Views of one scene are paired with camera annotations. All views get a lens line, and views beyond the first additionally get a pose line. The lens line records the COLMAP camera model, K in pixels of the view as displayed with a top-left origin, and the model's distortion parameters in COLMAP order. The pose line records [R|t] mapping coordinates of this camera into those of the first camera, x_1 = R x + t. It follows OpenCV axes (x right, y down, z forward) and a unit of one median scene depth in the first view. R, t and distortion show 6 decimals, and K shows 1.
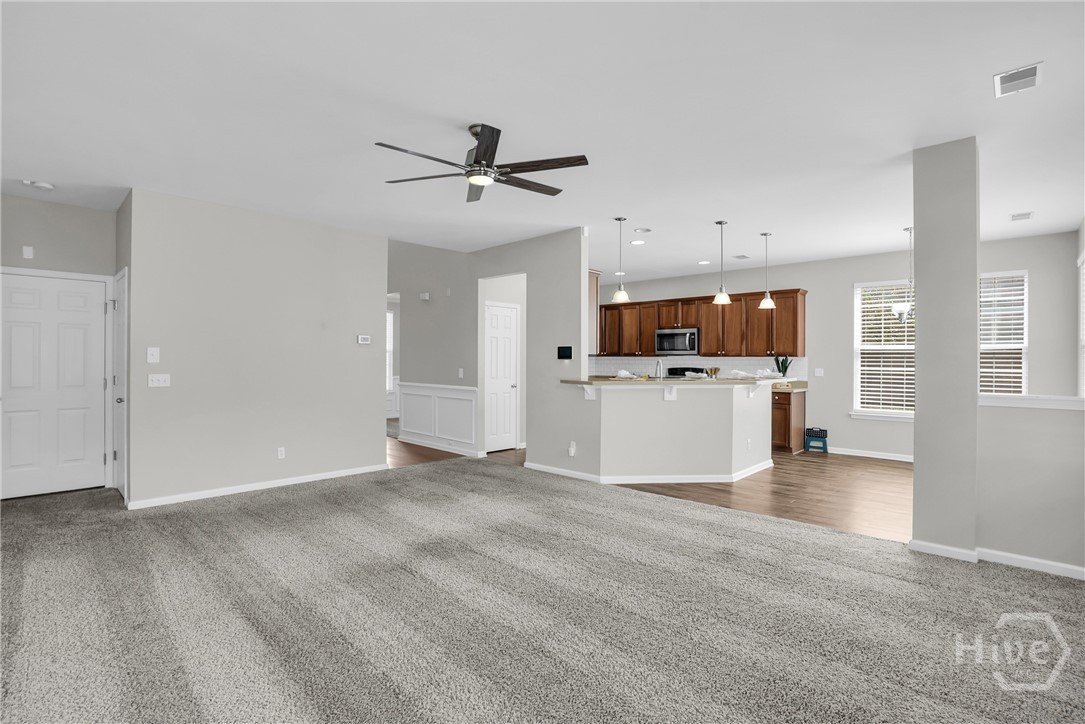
lens RADIAL K [[502.1, 0, 542.5], [0, 502.1, 362.0], [0, 0, 1]] dist [-0.020510, 0.000299]
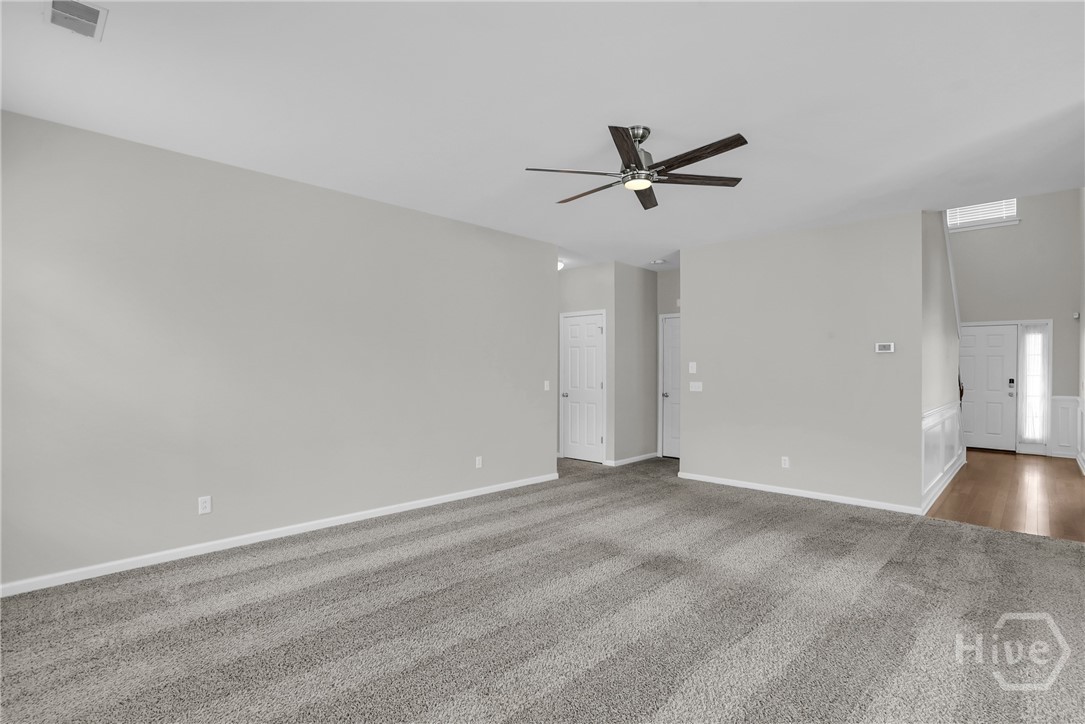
lens RADIAL K [[502.1, 0, 542.5], [0, 502.1, 362.0], [0, 0, 1]] dist [-0.020510, 0.000299]
pose [[0.043588, -0.018544, -0.998877, 0.737790], [-0.013403, 0.999727, -0.019144, 0.002870], [0.998960, 0.014222, 0.043328, 0.689216]]
